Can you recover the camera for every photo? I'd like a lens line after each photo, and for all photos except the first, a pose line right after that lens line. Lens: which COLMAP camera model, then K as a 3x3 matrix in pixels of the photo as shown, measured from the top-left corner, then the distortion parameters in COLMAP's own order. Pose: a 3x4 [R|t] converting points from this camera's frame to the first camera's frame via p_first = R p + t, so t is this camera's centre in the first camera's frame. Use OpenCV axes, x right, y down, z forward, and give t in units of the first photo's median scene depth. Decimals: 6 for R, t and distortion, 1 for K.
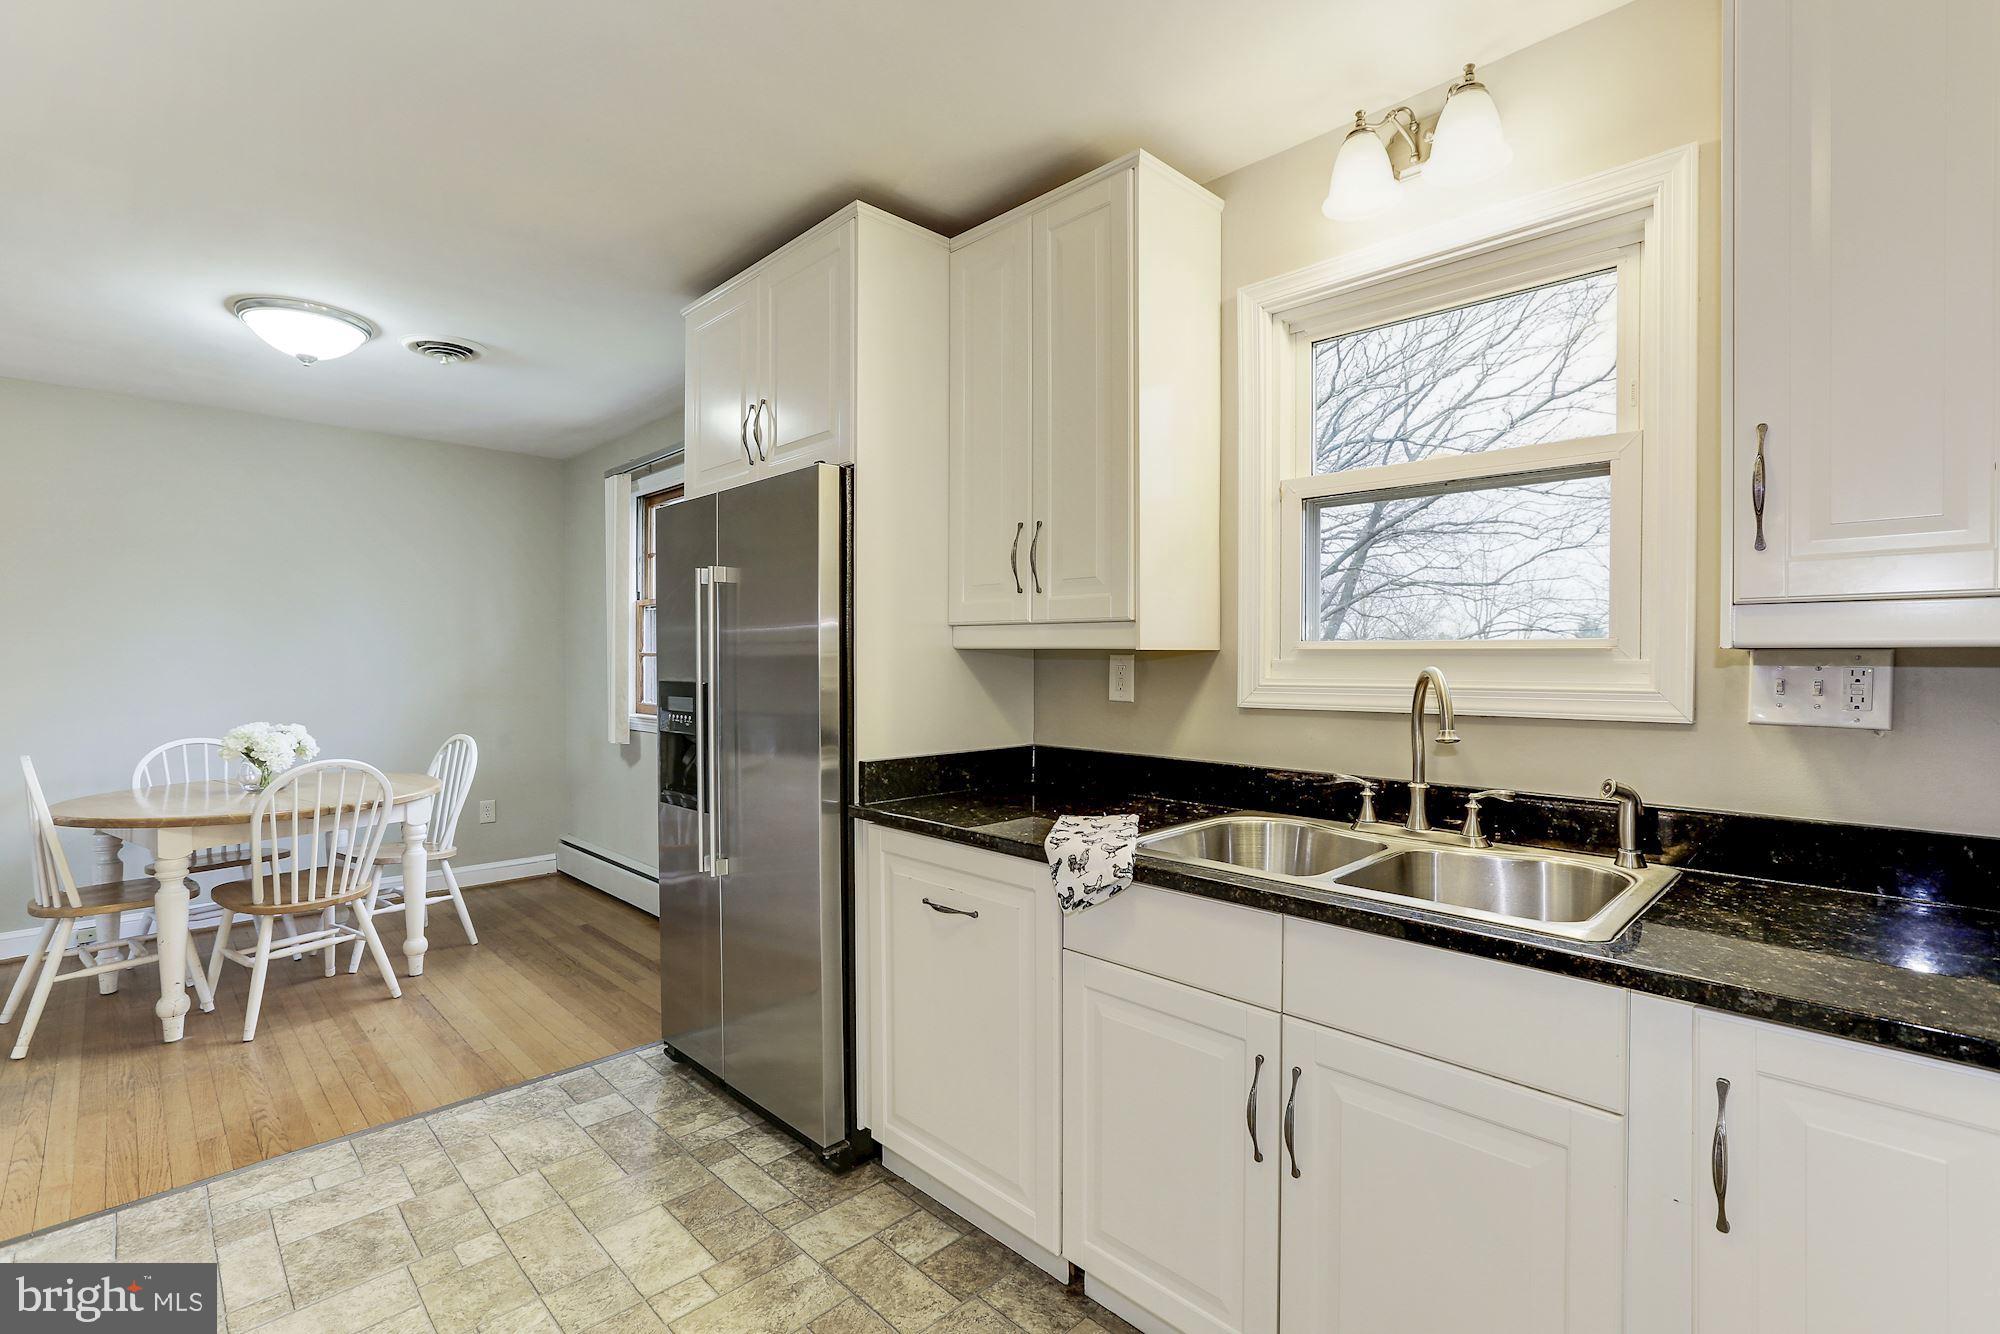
lens RADIAL K [[905.4, 0, 986.7], [0, 905.4, 662.1], [0, 0, 1]] dist [-0.043267, 0.020623]
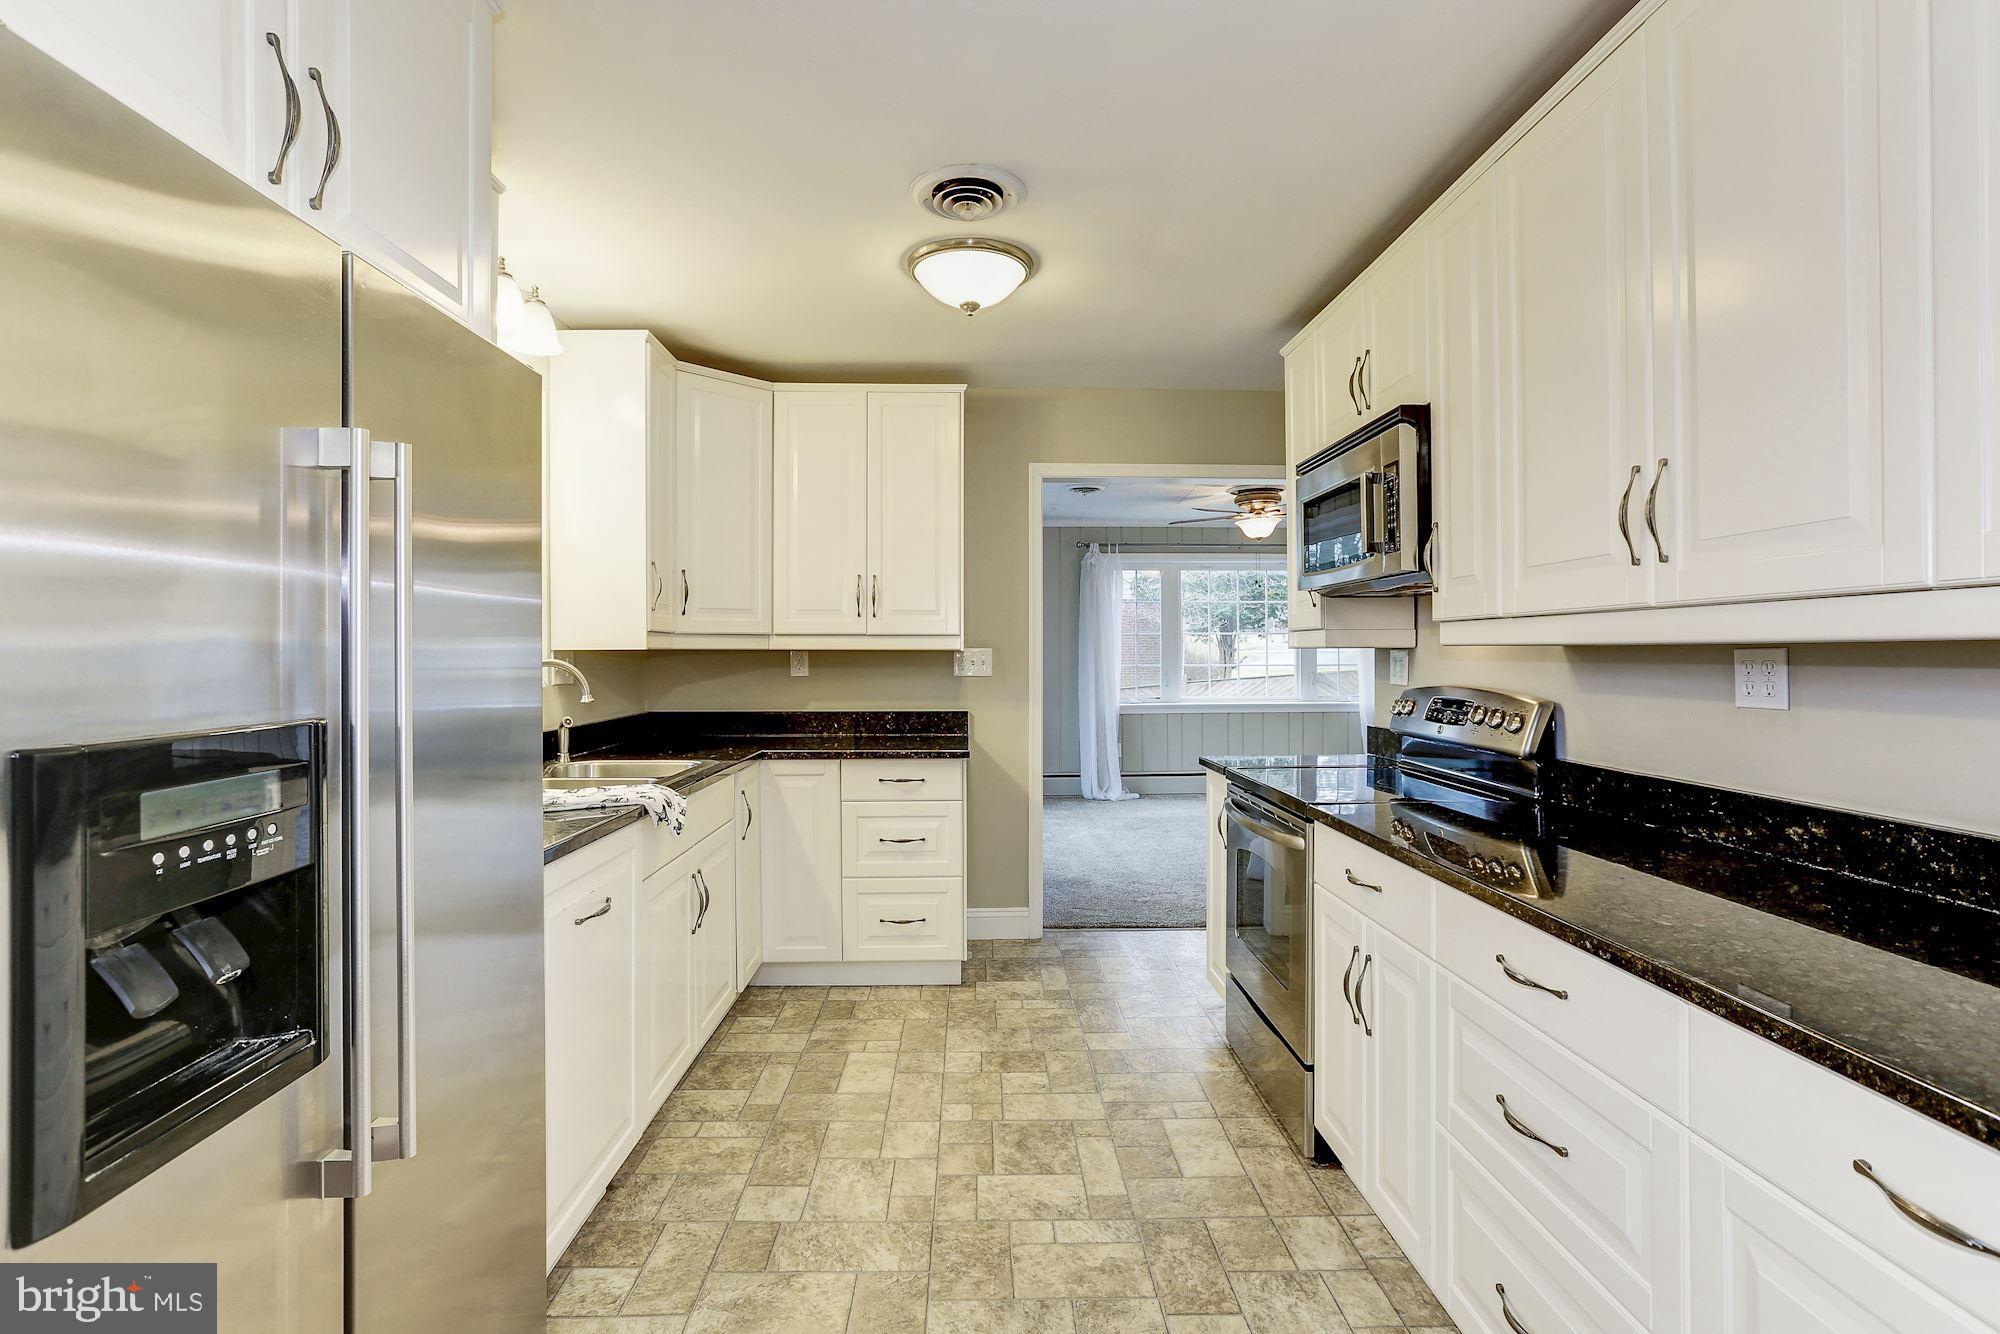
lens RADIAL K [[926.4, 0, 1023.7], [0, 926.4, 649.8], [0, 0, 1]] dist [-0.020240, 0.000815]
pose [[-0.753761, 0.004133, 0.657136, -1.296939], [0.007182, 0.999972, 0.001949, -0.009439], [-0.657109, 0.006188, -0.753770, 1.648900]]
